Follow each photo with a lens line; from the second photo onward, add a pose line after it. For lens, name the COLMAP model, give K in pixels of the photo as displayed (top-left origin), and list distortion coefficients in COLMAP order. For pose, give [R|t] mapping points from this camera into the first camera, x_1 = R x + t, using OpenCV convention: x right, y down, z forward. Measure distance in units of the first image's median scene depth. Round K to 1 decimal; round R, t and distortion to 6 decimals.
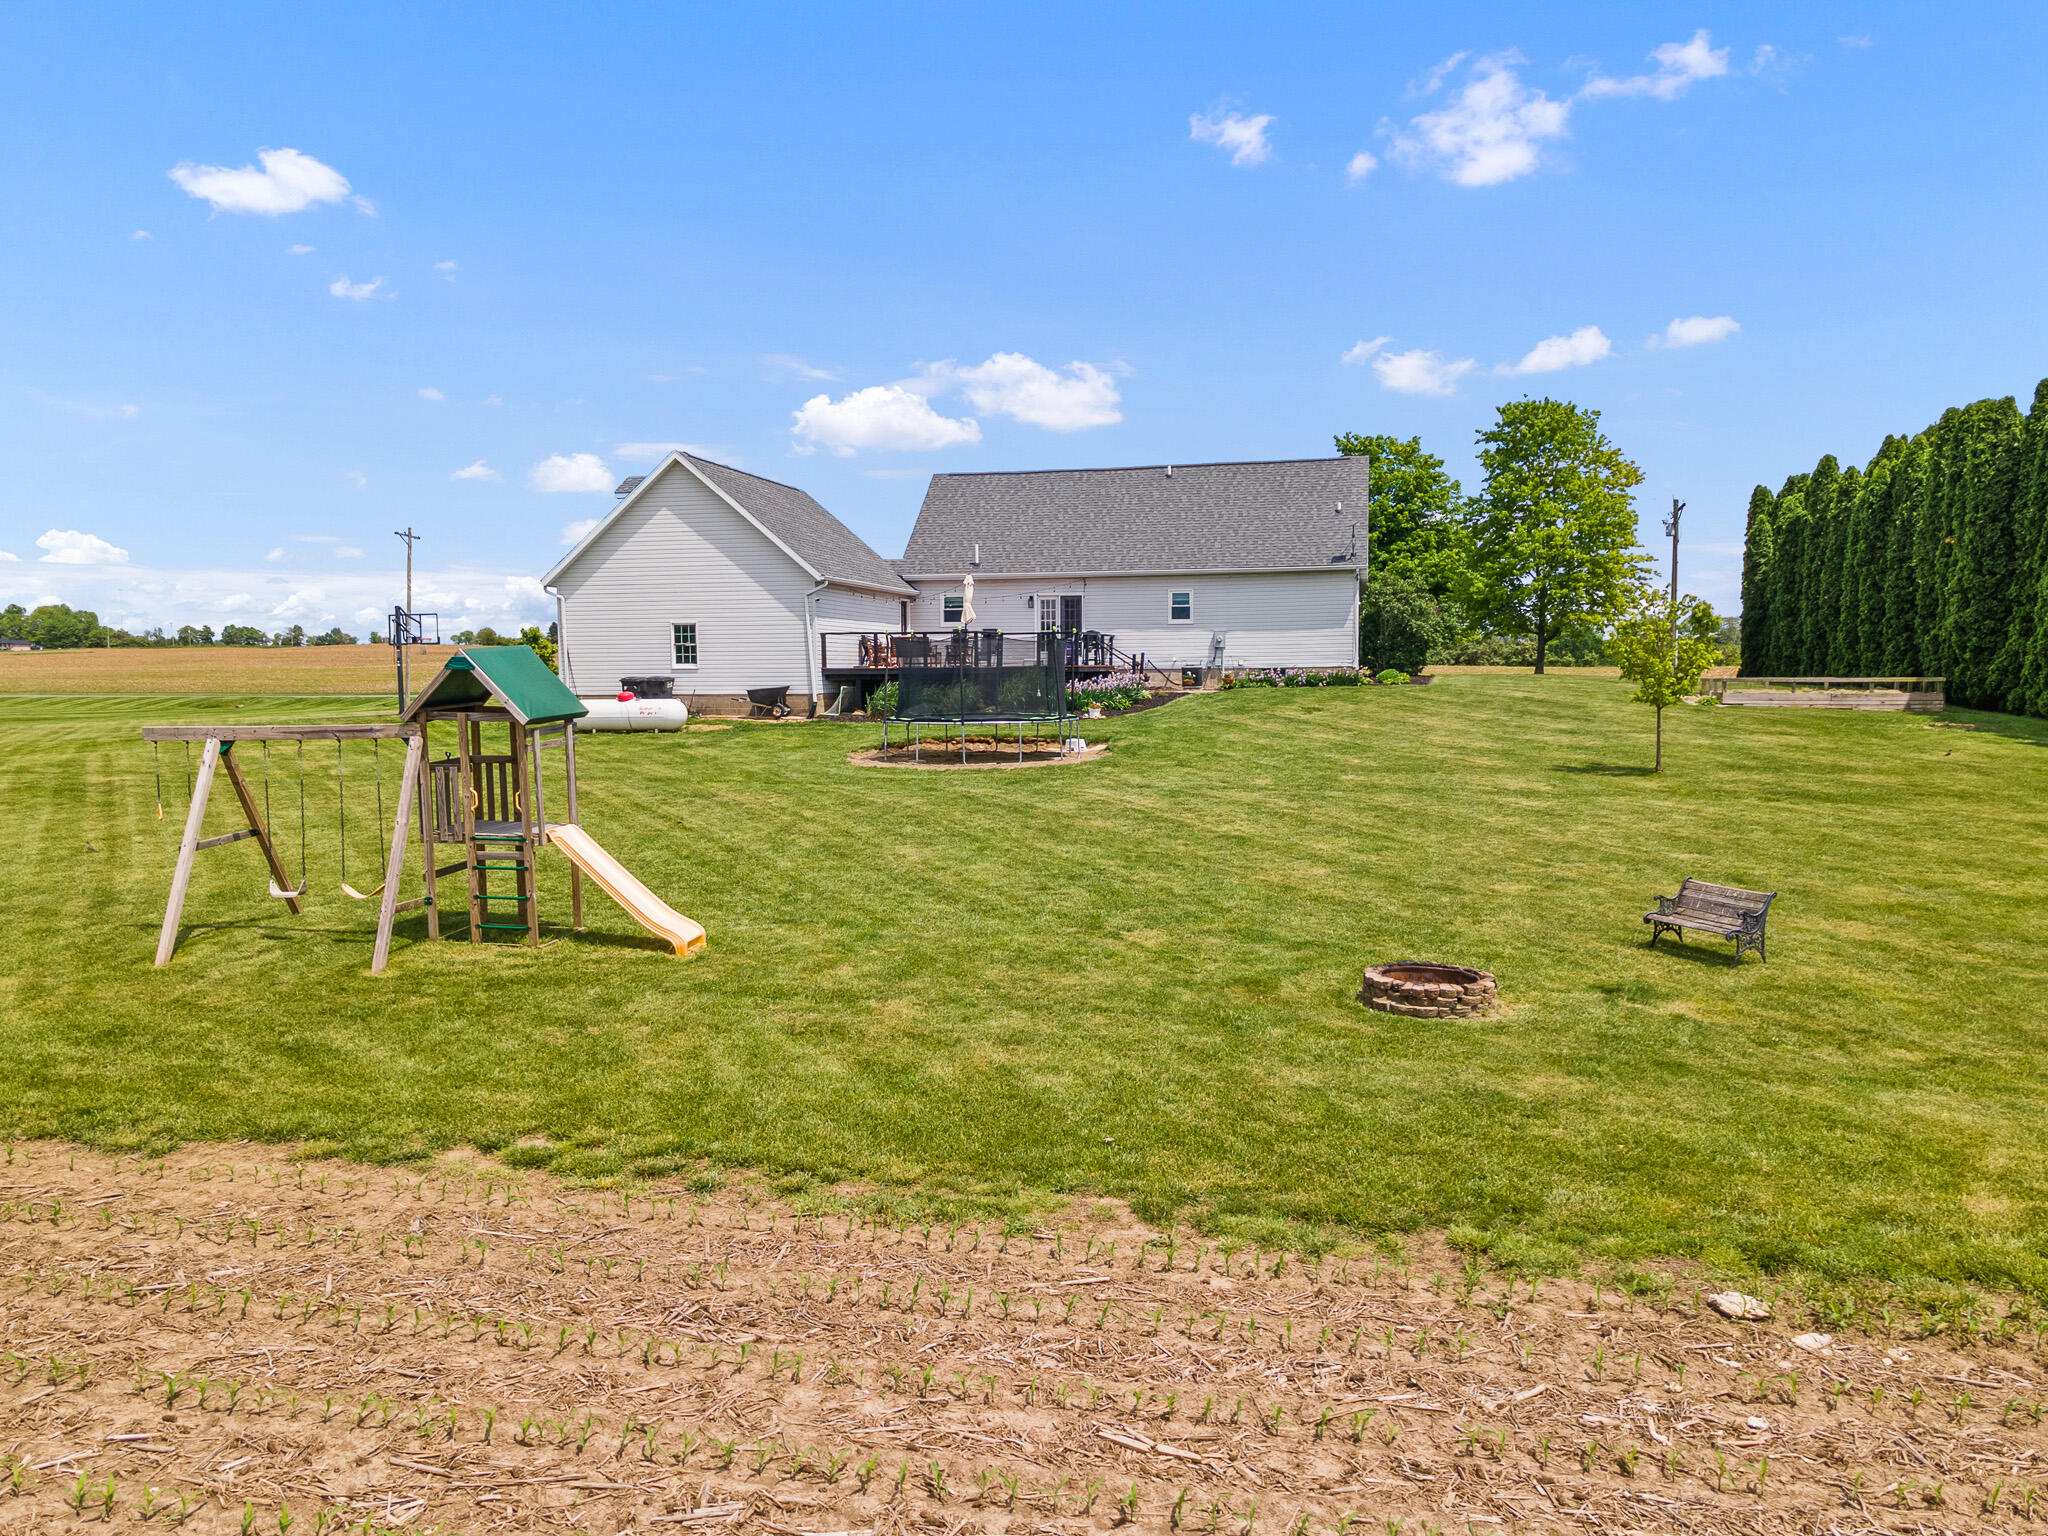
lens RADIAL K [[1541.4, 0, 1049.5], [0, 1541.4, 769.9], [0, 0, 1]] dist [0.004241, 0.114034]
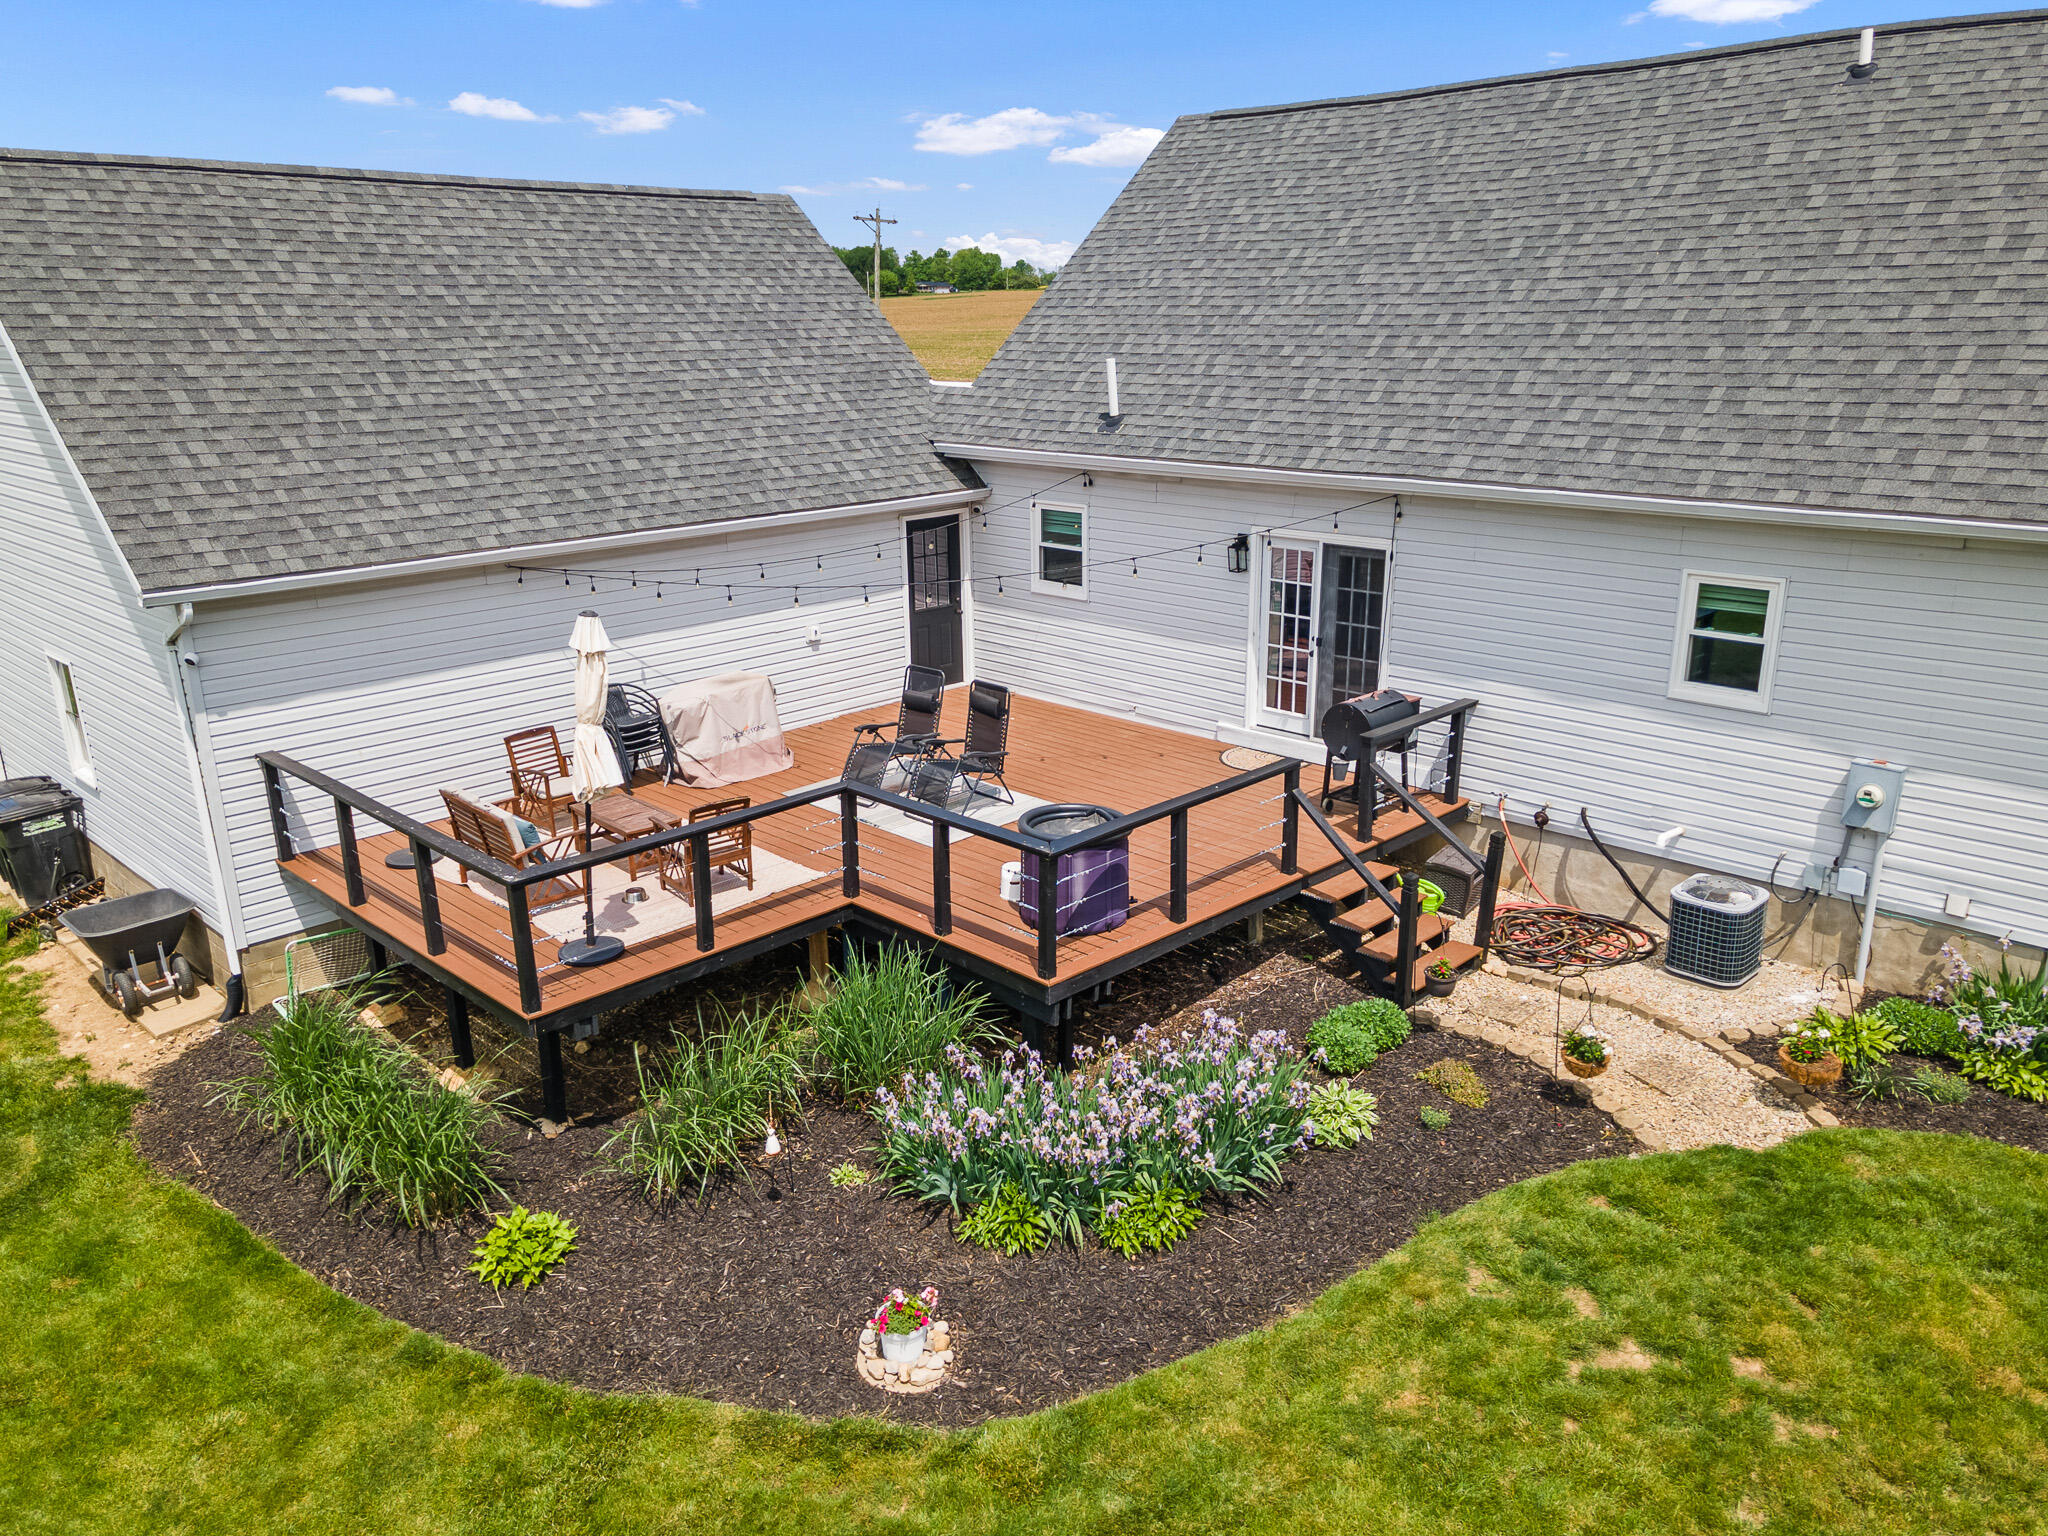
lens RADIAL K [[1541.4, 0, 1049.5], [0, 1541.4, 769.9], [0, 0, 1]] dist [0.004241, 0.114034]
pose [[0.850257, 0.153744, -0.503413, 0.122481], [-0.032632, 0.969949, 0.241111, -0.143528], [0.525355, -0.188580, 0.829723, 0.721186]]
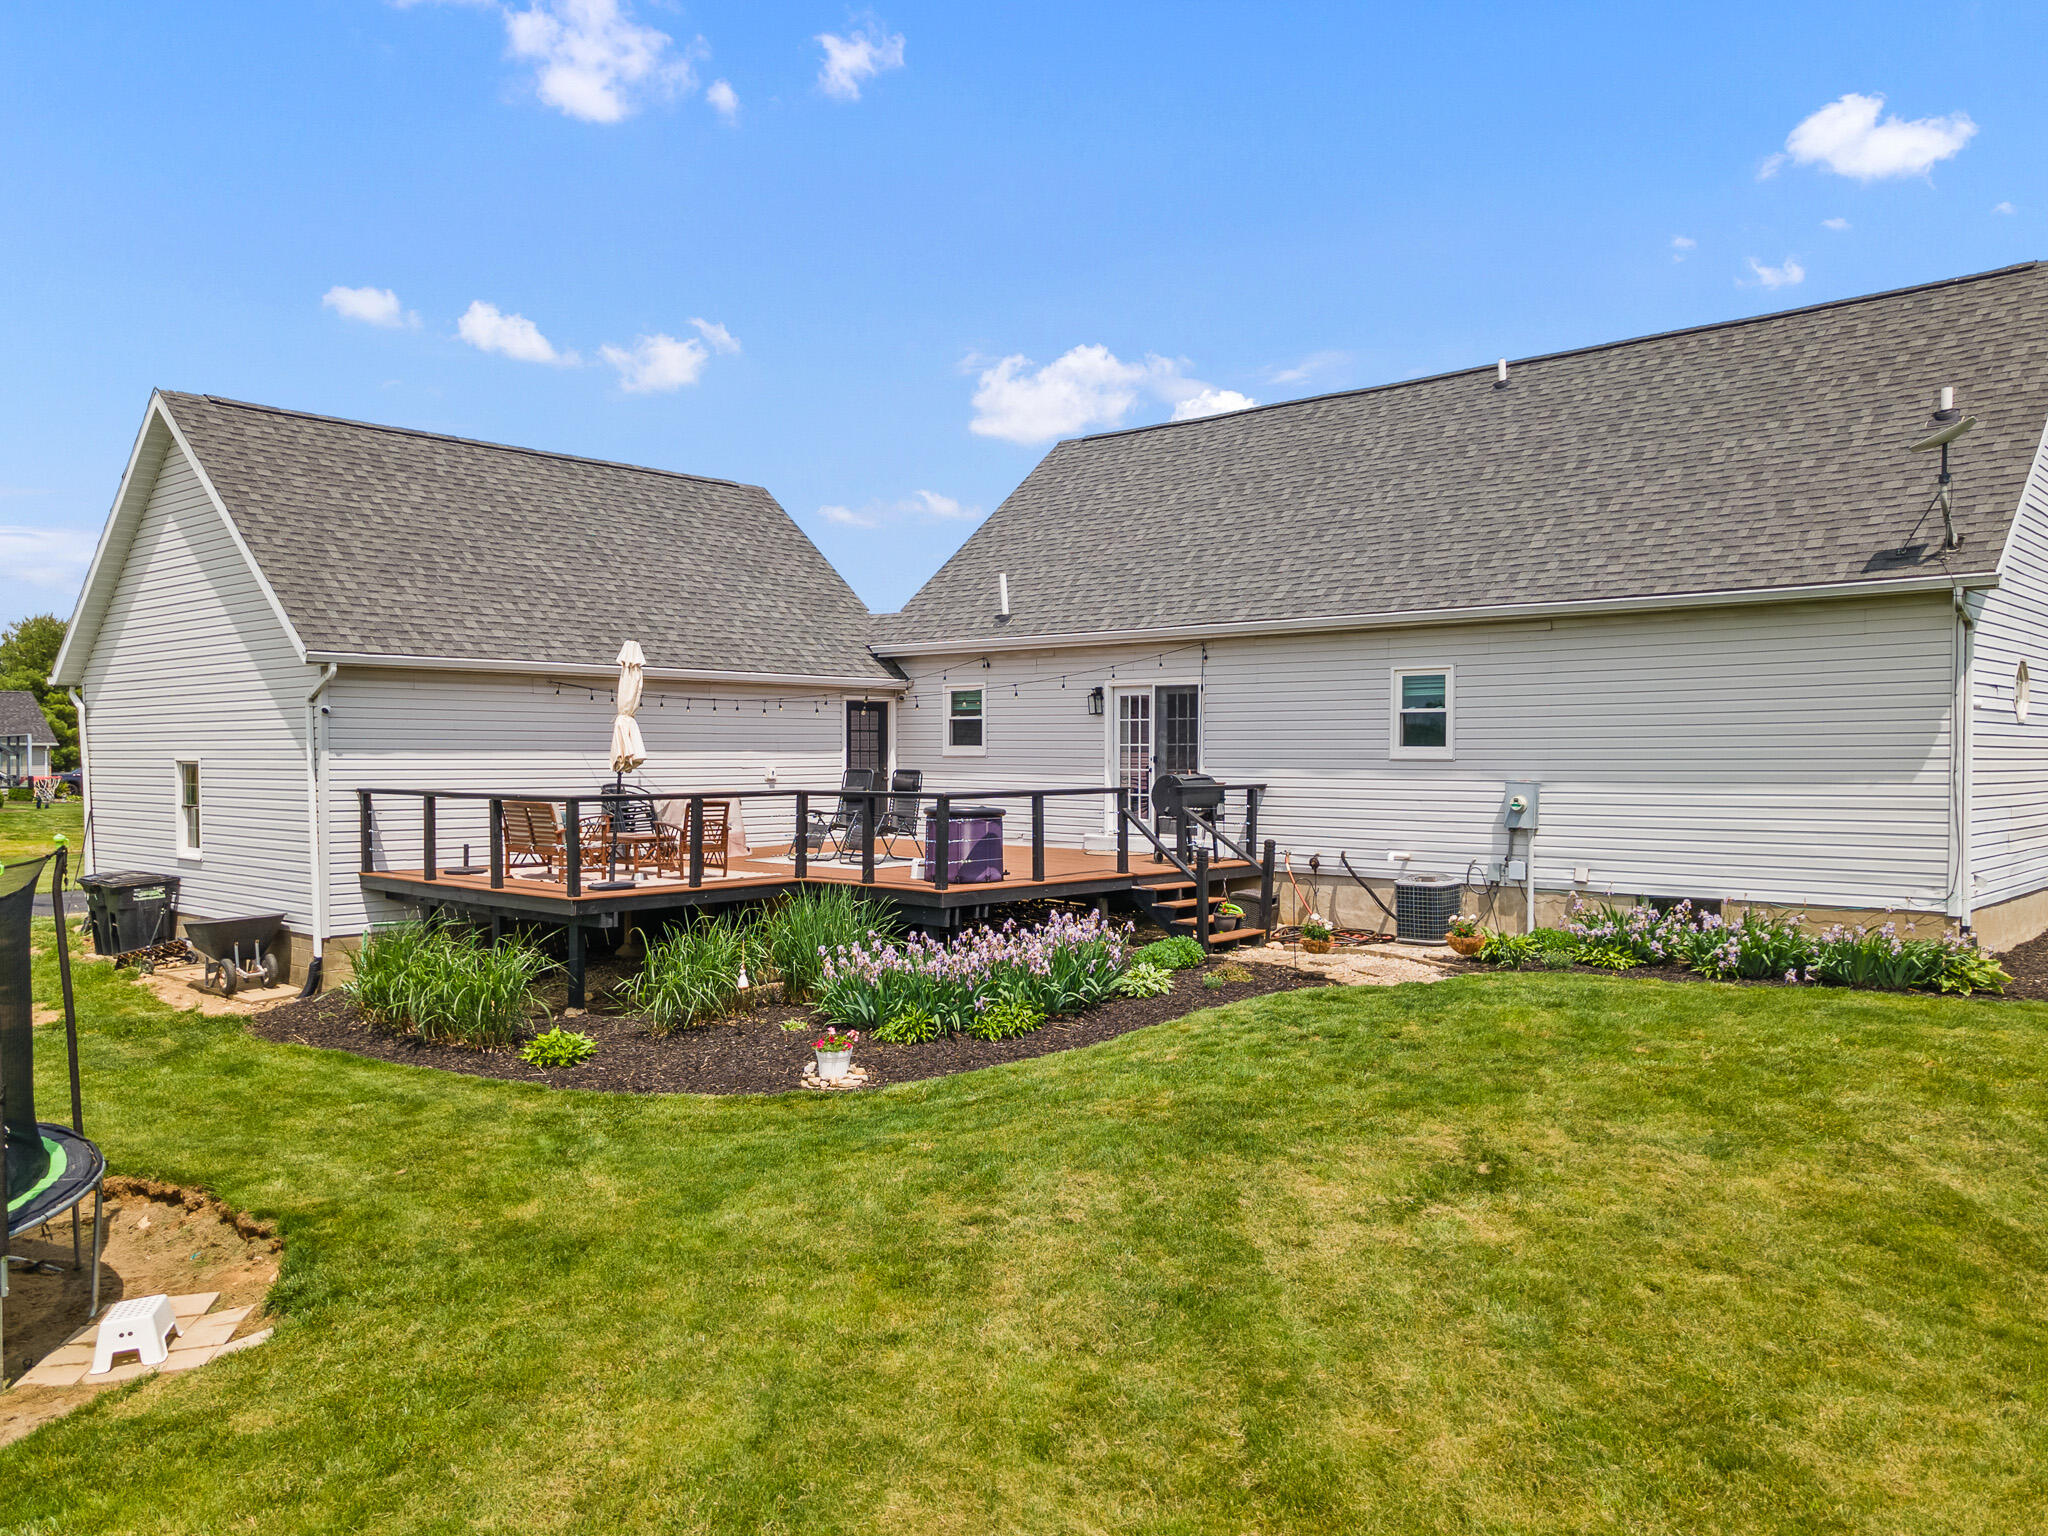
lens RADIAL K [[1567.9, 0, 1055.4], [0, 1567.9, 767.6], [0, 0, 1]] dist [0.093793, -0.066517]
pose [[0.873850, 0.015409, -0.485951, 0.191631], [-0.040293, 0.998355, -0.040800, -0.073798], [0.484523, 0.055233, 0.873033, 0.628395]]
